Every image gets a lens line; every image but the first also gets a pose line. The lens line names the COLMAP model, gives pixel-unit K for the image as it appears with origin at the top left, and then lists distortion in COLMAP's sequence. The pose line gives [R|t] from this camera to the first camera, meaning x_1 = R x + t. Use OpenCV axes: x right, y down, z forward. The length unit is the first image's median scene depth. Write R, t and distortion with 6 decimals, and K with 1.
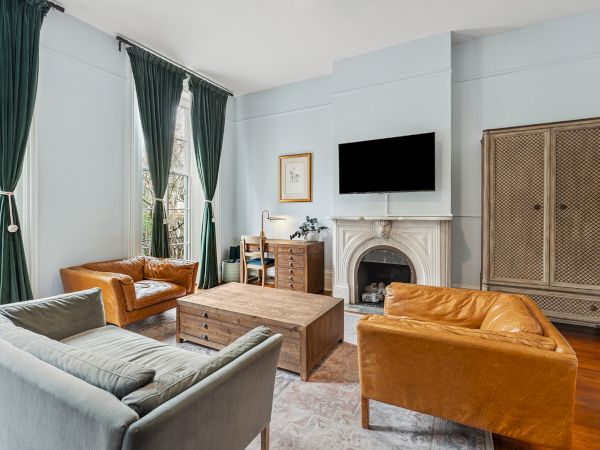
lens RADIAL K [[298.8, 0, 286.3], [0, 298.8, 210.9], [0, 0, 1]] dist [-0.001926, -0.000511]
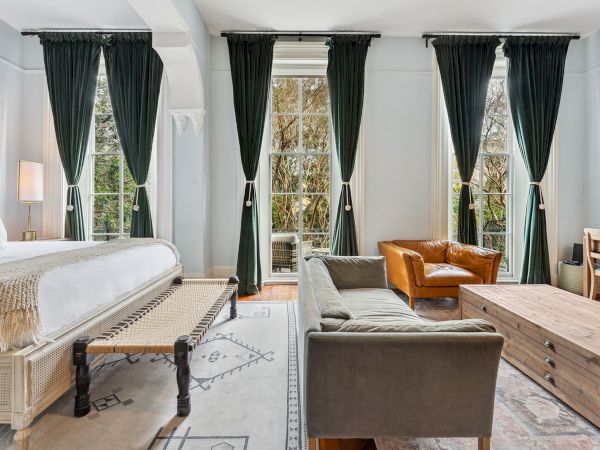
lens RADIAL K [[308.0, 0, 300.9], [0, 308.0, 198.8], [0, 0, 1]] dist [-0.003213, -0.000771]
pose [[0.510639, -0.008805, -0.859750, 0.160234], [0.001160, 0.999954, -0.009552, 0.021127], [0.859795, 0.003881, 0.510625, 0.044578]]
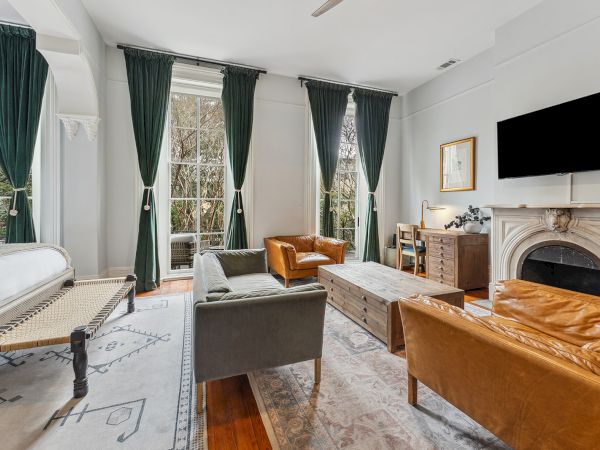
lens RADIAL K [[270.6, 0, 296.7], [0, 270.6, 204.8], [0, 0, 1]] dist [0.000671, -0.000231]
pose [[0.765314, -0.003292, -0.643648, 0.238811], [0.001556, 0.999993, -0.003264, 0.020811], [0.643655, 0.001496, 0.765314, 0.016678]]
